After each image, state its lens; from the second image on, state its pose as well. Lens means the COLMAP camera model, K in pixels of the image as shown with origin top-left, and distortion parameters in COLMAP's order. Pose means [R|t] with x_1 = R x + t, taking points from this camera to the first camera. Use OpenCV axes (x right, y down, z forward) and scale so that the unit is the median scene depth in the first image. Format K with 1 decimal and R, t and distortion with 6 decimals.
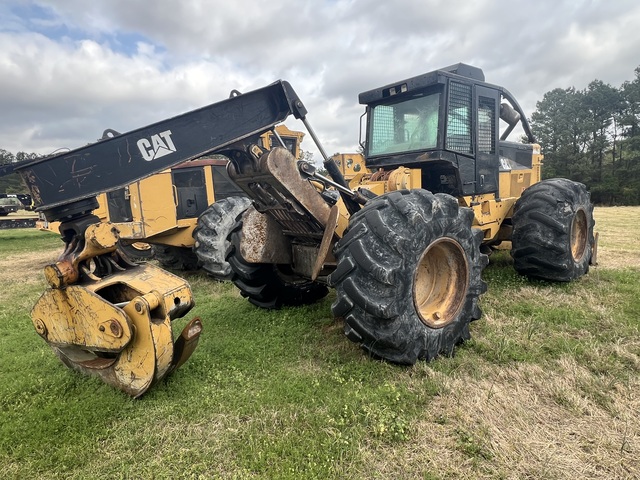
lens RADIAL K [[378.2, 0, 320.0], [0, 378.2, 240.0], [0, 0, 1]] dist [0.003592, -0.001519]
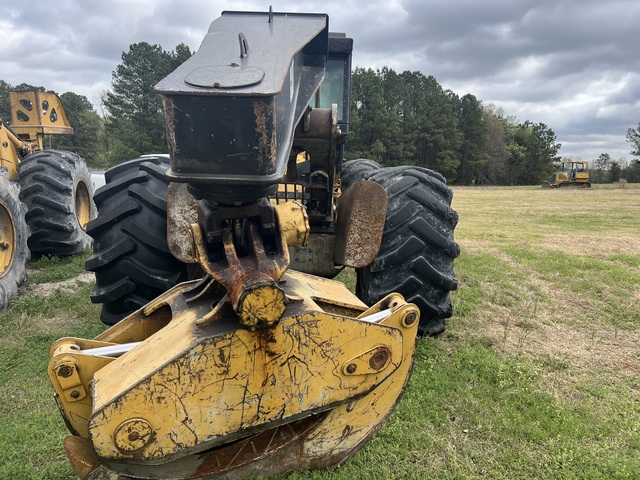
lens RADIAL K [[481.5, 0, 320.0], [0, 481.5, 240.0], [0, 0, 1]] dist [0.025267, -0.004695]
pose [[0.592905, -0.079707, 0.801318, -0.470869], [0.049566, 0.996815, 0.062479, -0.013966], [-0.803746, 0.002674, 0.594967, 0.209536]]
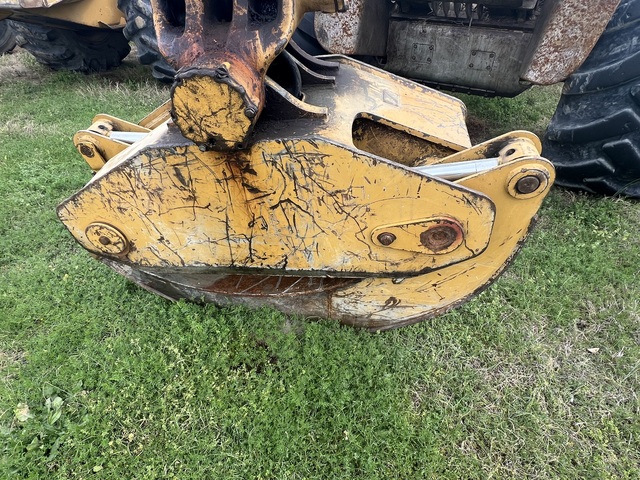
lens RADIAL K [[378.2, 0, 320.0], [0, 378.2, 240.0], [0, 0, 1]] dist [0.003592, -0.001519]
pose [[0.932763, -0.175691, 0.314779, -0.290984], [-0.003478, 0.868771, 0.495203, 0.012512], [-0.360473, -0.463002, 0.809746, 0.261967]]
